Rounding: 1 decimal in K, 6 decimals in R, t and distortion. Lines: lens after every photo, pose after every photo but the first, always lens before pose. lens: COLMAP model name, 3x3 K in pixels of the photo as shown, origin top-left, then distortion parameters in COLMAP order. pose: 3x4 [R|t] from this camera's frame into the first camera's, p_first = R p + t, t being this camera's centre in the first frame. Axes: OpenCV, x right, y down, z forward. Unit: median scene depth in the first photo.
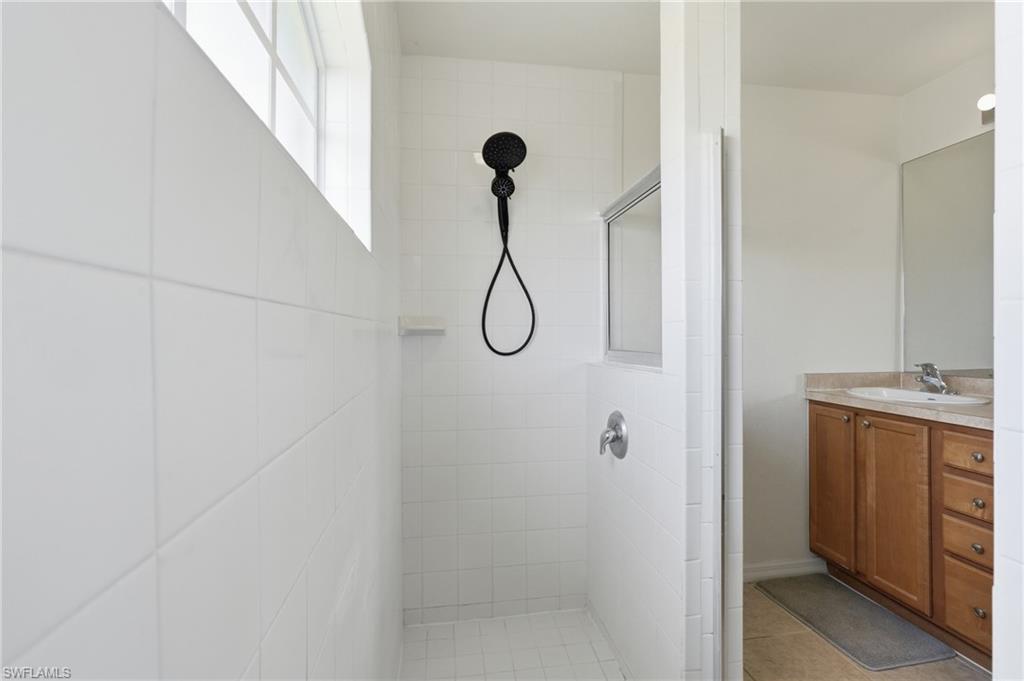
lens RADIAL K [[467.1, 0, 516.8], [0, 467.1, 335.5], [0, 0, 1]] dist [-0.004986, 0.001172]
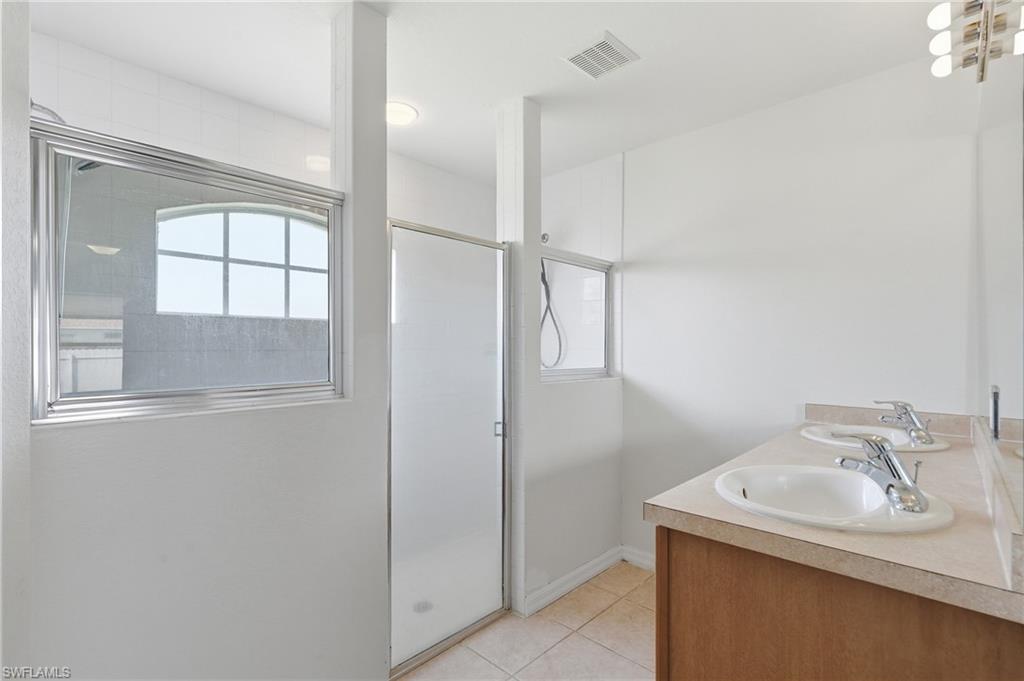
lens RADIAL K [[467.1, 0, 511.8], [0, 467.1, 346.0], [0, 0, 1]] dist [-0.004986, 0.001172]
pose [[0.600221, 0.009530, -0.799777, 1.035238], [-0.011217, 0.999931, 0.003496, -0.028260], [0.799755, 0.006872, 0.600287, -0.017258]]
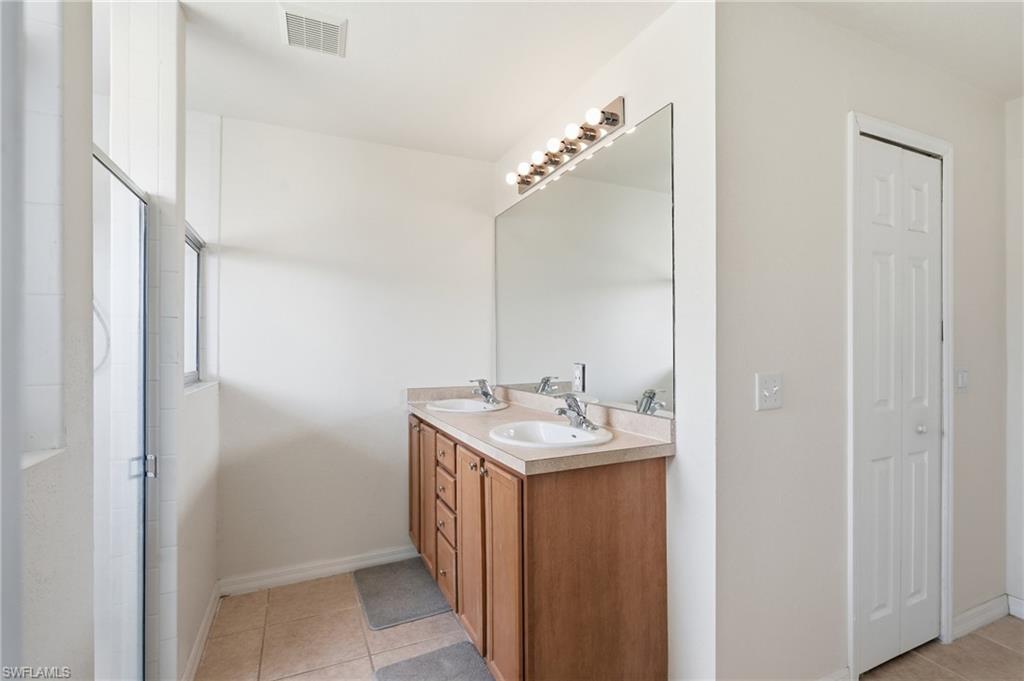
lens RADIAL K [[467.1, 0, 510.1], [0, 467.1, 341.6], [0, 0, 1]] dist [-0.004986, 0.001172]
pose [[0.965190, 0.012017, 0.261272, 0.577811], [-0.008456, 0.999855, -0.014750, -0.022328], [-0.261411, 0.012028, 0.965153, -0.217859]]
